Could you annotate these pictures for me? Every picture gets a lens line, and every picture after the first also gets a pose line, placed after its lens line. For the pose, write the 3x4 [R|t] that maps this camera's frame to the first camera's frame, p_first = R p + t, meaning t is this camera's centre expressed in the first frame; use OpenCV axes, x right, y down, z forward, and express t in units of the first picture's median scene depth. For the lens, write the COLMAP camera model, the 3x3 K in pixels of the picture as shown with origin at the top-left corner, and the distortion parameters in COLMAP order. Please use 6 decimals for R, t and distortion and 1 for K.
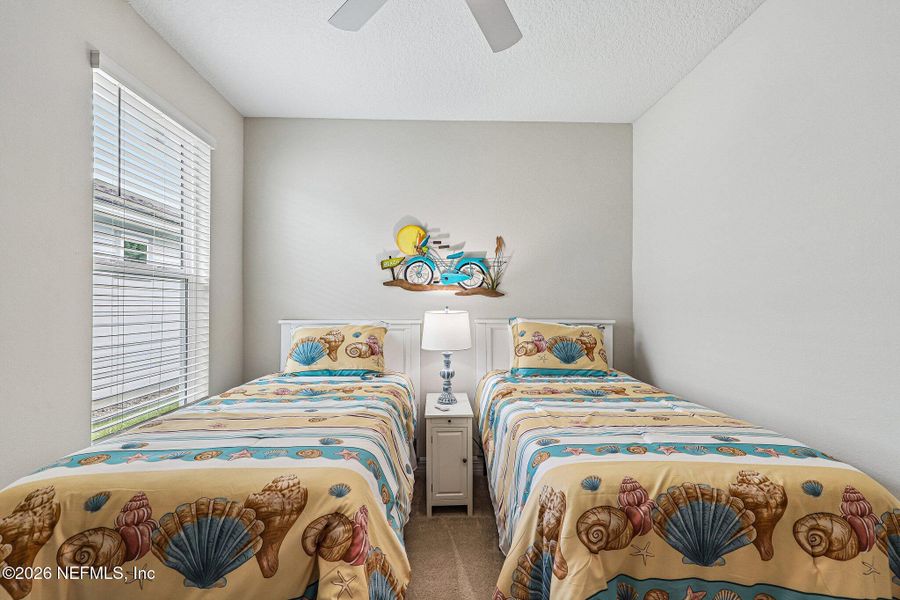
lens RADIAL K [[408.6, 0, 452.2], [0, 408.6, 305.0], [0, 0, 1]] dist [0.007601, 0.000295]
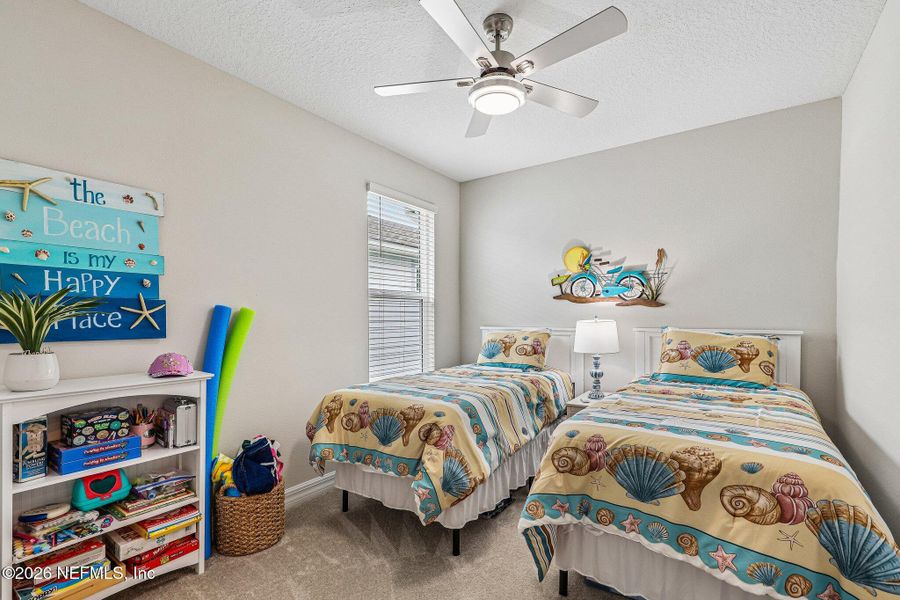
lens RADIAL K [[414.2, 0, 449.6], [0, 414.2, 327.6], [0, 0, 1]] dist [-0.001093, -0.000025]
pose [[0.799618, 0.013071, -0.600367, 0.377291], [0.005919, 0.999543, 0.029645, -0.001354], [0.600480, -0.027259, 0.799175, -0.203963]]
